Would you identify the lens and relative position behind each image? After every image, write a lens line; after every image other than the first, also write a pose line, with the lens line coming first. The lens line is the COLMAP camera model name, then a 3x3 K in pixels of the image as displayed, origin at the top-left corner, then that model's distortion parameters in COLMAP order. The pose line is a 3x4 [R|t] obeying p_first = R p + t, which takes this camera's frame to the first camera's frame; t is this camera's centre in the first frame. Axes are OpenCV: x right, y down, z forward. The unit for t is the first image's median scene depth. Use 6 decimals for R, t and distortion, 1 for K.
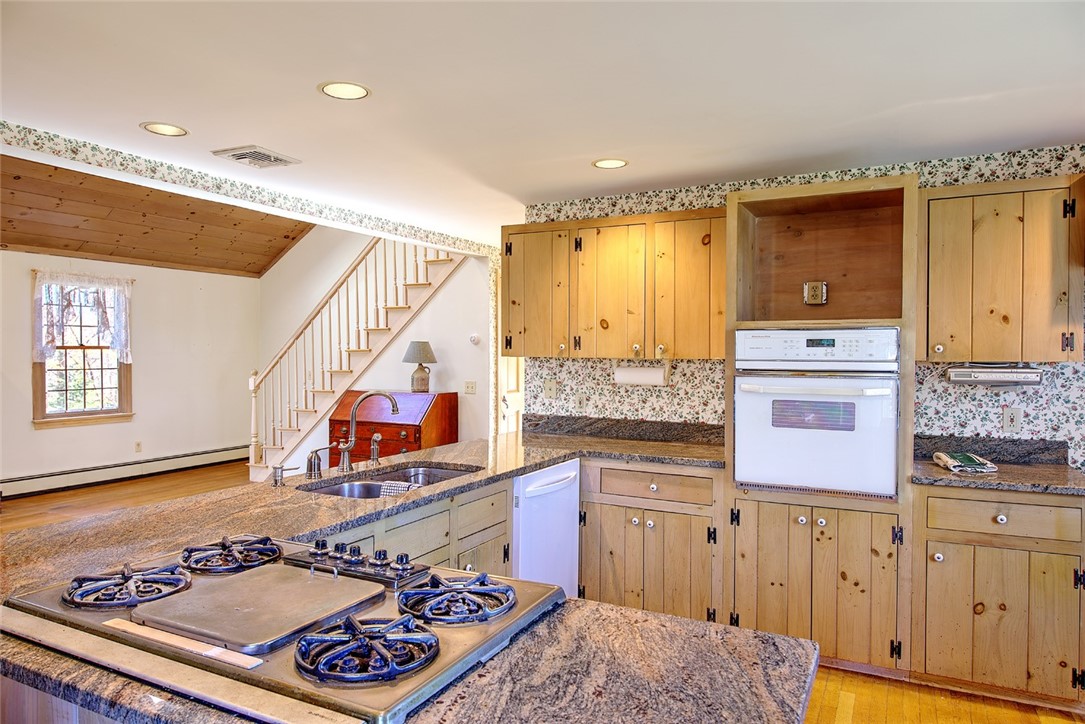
lens RADIAL K [[696.4, 0, 541.4], [0, 696.4, 365.2], [0, 0, 1]] dist [-0.000535, 0.002229]
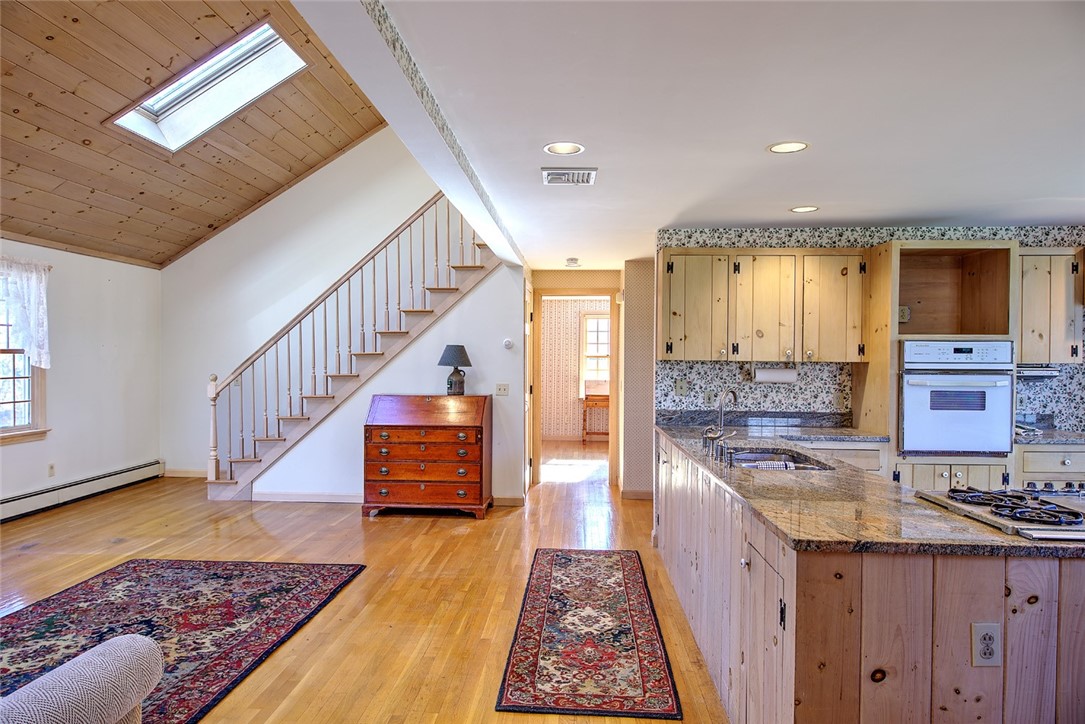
lens RADIAL K [[696.4, 0, 543.3], [0, 696.4, 361.2], [0, 0, 1]] dist [-0.000535, 0.002229]
pose [[0.912008, -0.001267, 0.410171, -0.757188], [0.005290, 0.999948, -0.008674, -0.001688], [-0.410139, 0.010080, 0.911967, 0.028435]]
